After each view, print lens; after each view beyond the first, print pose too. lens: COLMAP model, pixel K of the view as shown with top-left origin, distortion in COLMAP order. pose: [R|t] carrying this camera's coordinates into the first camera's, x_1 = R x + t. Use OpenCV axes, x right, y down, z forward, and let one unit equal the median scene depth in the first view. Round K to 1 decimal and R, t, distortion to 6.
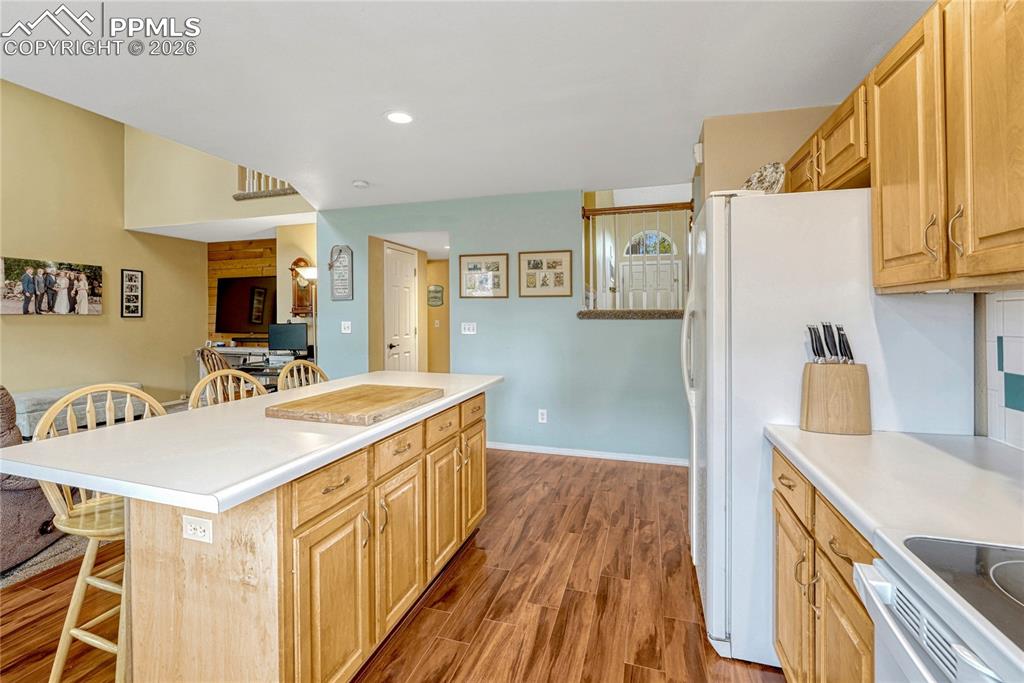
lens RADIAL K [[432.2, 0, 498.7], [0, 432.2, 317.2], [0, 0, 1]] dist [-0.008981, 0.000996]
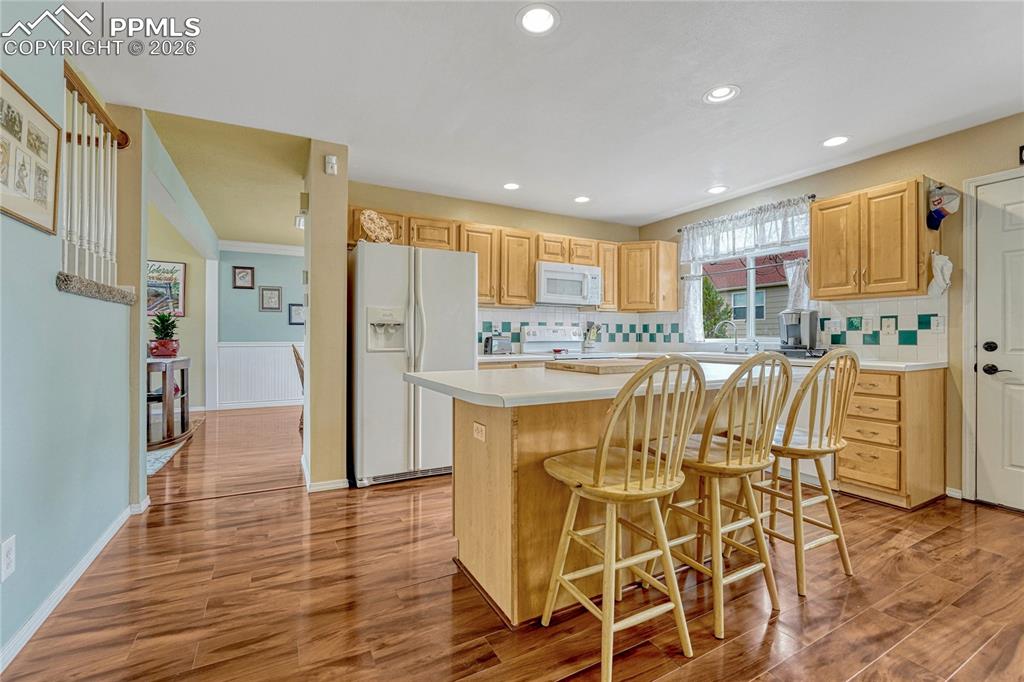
lens RADIAL K [[432.2, 0, 507.1], [0, 432.2, 335.8], [0, 0, 1]] dist [-0.008981, 0.000996]
pose [[-0.717433, 0.000901, 0.696627, -0.347753], [0.003635, 0.999990, 0.002450, 0.039753], [-0.696618, 0.004289, -0.717430, 0.775883]]
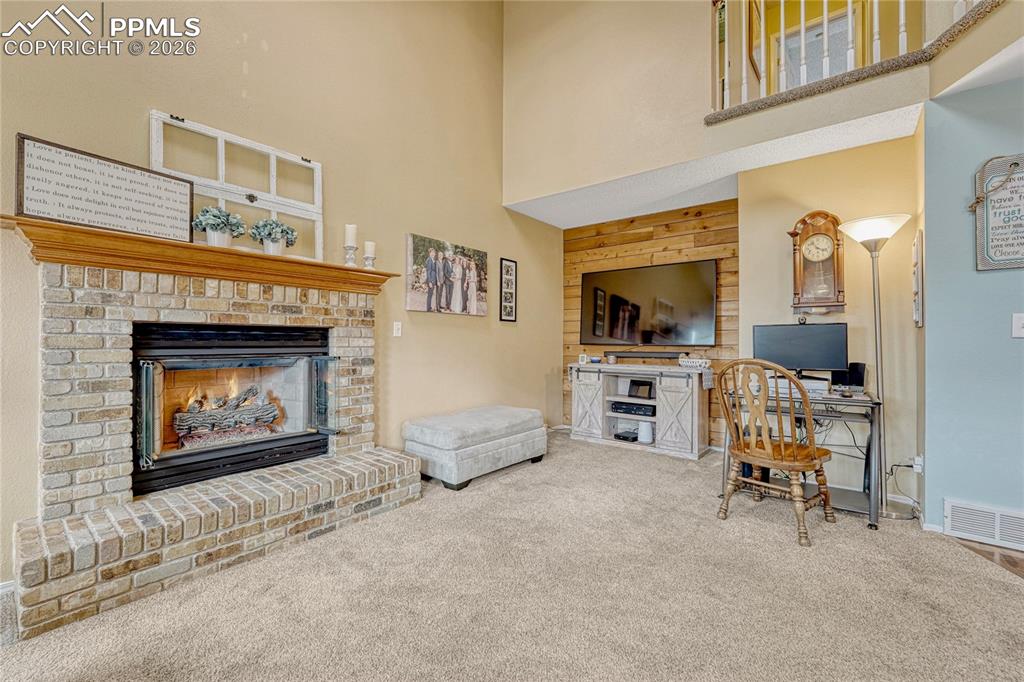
lens RADIAL K [[432.2, 0, 504.9], [0, 432.2, 337.6], [0, 0, 1]] dist [-0.008981, 0.000996]
pose [[0.931106, 0.002650, -0.364740, -0.674134], [-0.007730, 0.999892, -0.012468, 0.044777], [0.364668, 0.014428, 0.931026, 0.331548]]
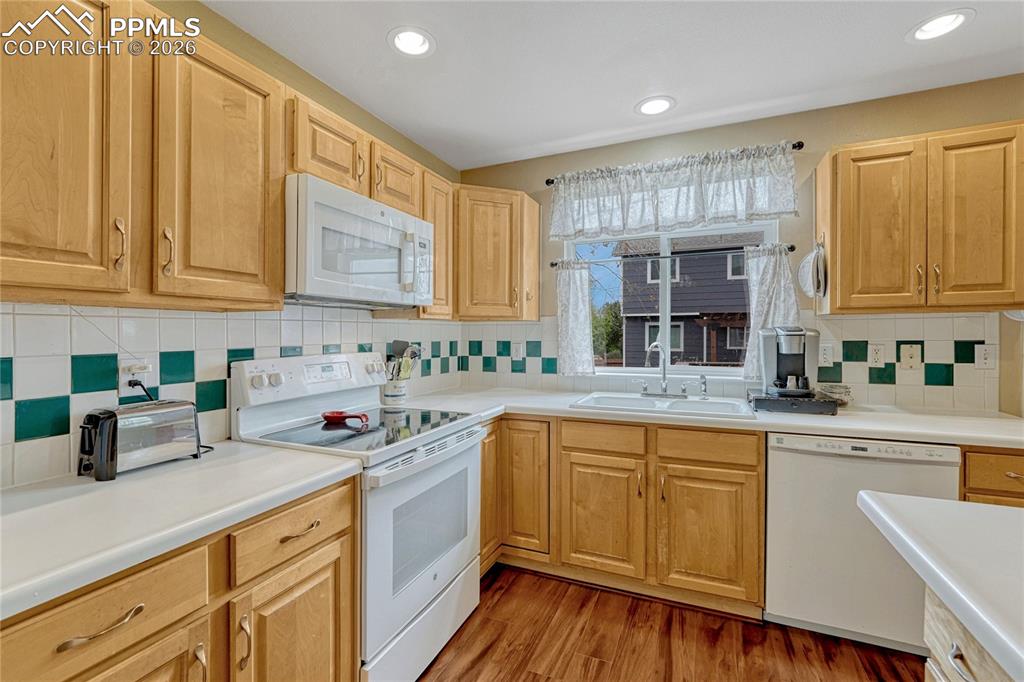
lens RADIAL K [[432.2, 0, 504.6], [0, 432.2, 336.0], [0, 0, 1]] dist [-0.008981, 0.000996]
pose [[-0.994361, 0.006603, 0.105845, 0.032628], [0.008088, 0.999875, 0.013611, 0.001007], [-0.105742, 0.014390, -0.994289, 0.393848]]
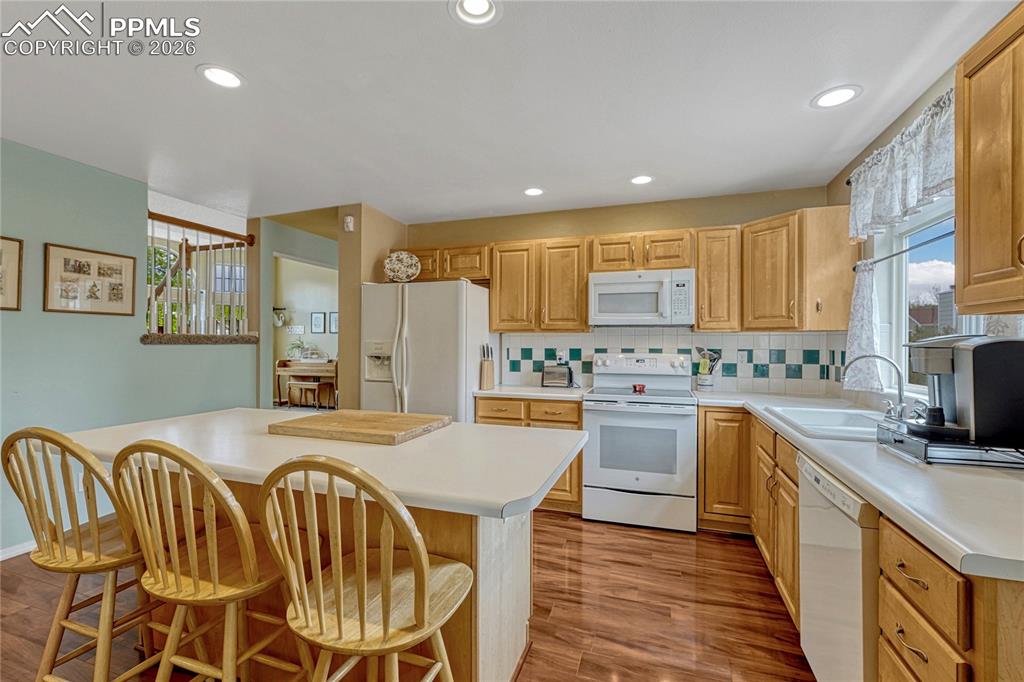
lens RADIAL K [[432.2, 0, 503.2], [0, 432.2, 341.4], [0, 0, 1]] dist [-0.008981, 0.000996]
pose [[0.021192, 0.004023, 0.999767, -0.473210], [0.004506, 0.999981, -0.004120, 0.003619], [-0.999765, 0.004592, 0.021173, 0.242943]]
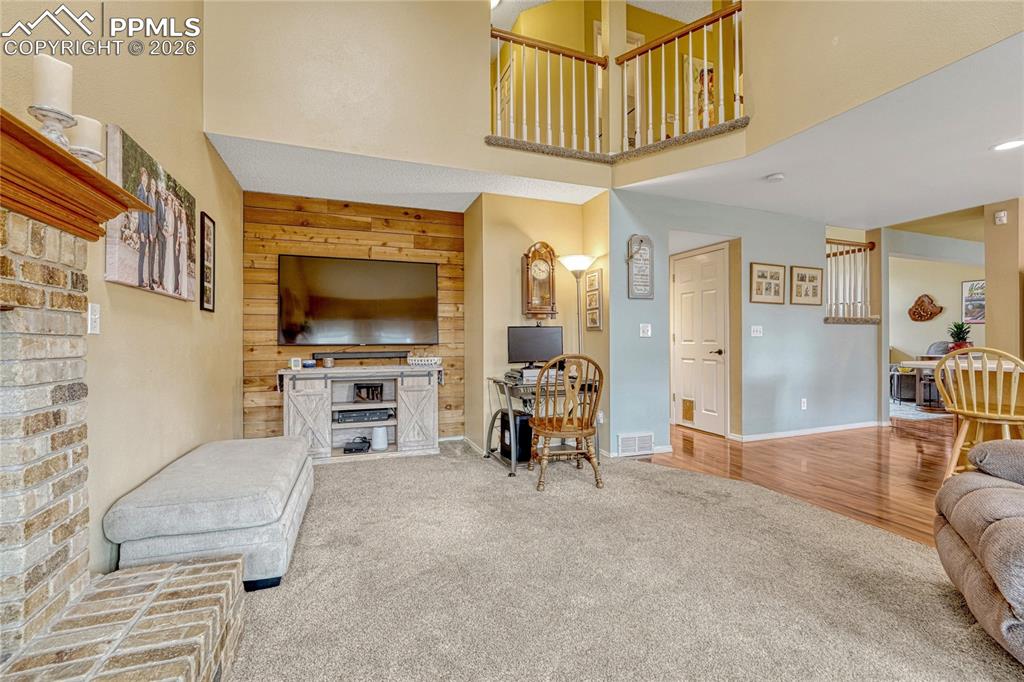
lens RADIAL K [[432.2, 0, 511.7], [0, 432.2, 338.4], [0, 0, 1]] dist [-0.008981, 0.000996]
pose [[0.783050, 0.002243, 0.621954, -1.033731], [0.004261, 0.999951, -0.008970, 0.043404], [-0.621944, 0.009674, 0.783002, 0.456971]]
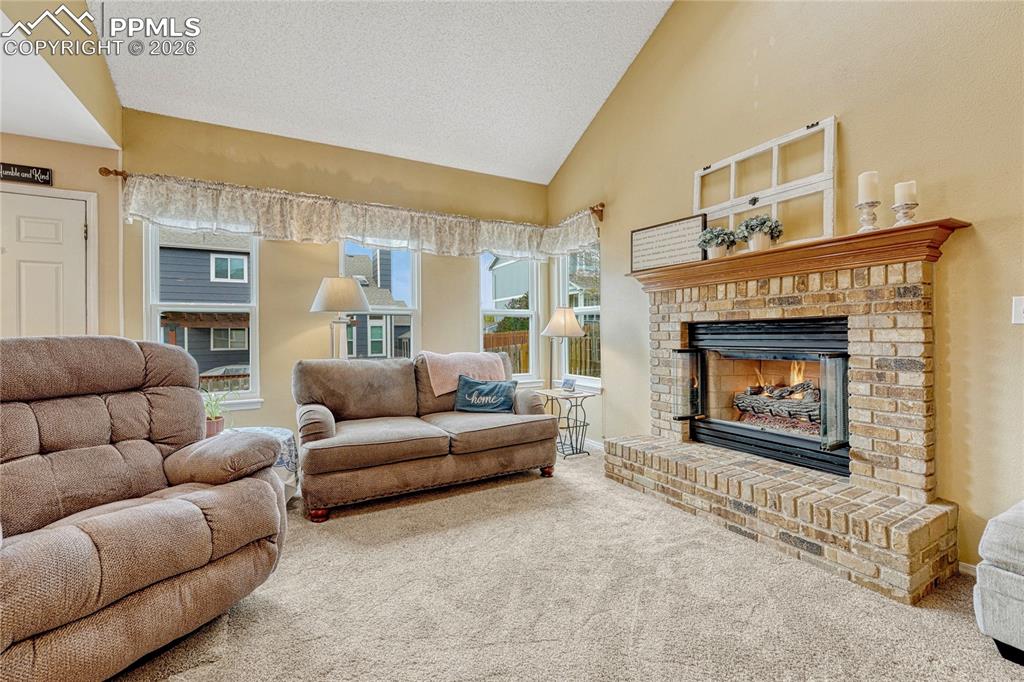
lens RADIAL K [[432.2, 0, 507.8], [0, 432.2, 331.4], [0, 0, 1]] dist [-0.008981, 0.000996]
pose [[-0.697202, 0.003001, -0.716868, -0.533186], [0.007817, 0.999964, -0.003416, 0.039996], [0.716832, -0.007985, -0.697200, 0.841881]]
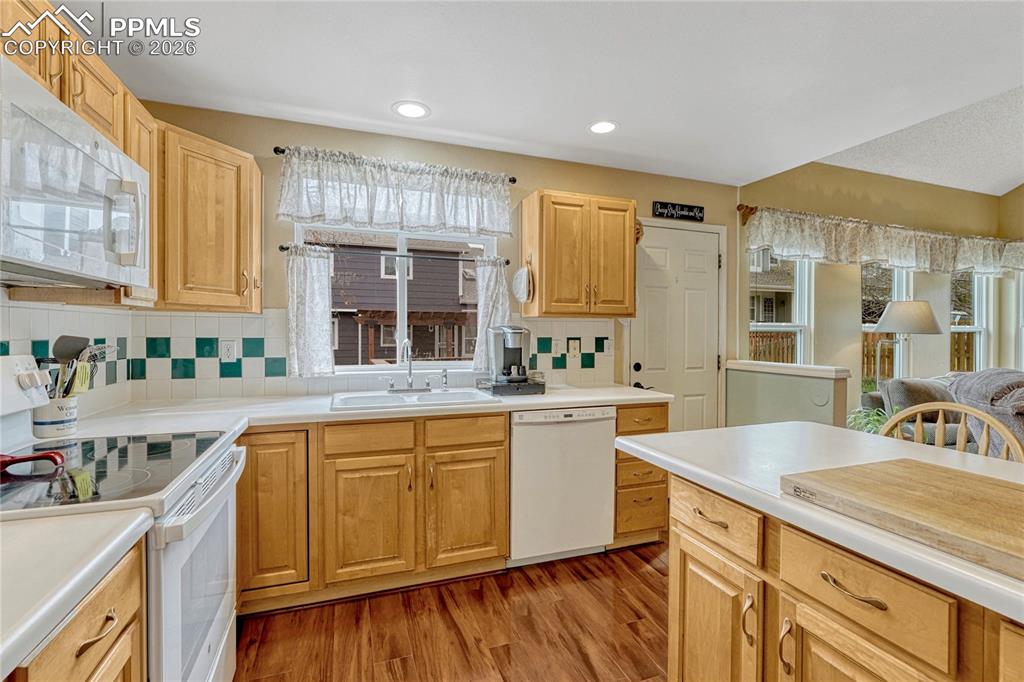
lens RADIAL K [[460.6, 0, 509.9], [0, 460.6, 331.1], [0, 0, 1]] dist [-0.004269, -0.000914]
pose [[-0.797872, -0.003434, -0.602817, 0.134068], [-0.010179, 0.999918, 0.007777, 0.001783], [0.602741, 0.012341, -0.797841, 0.388236]]
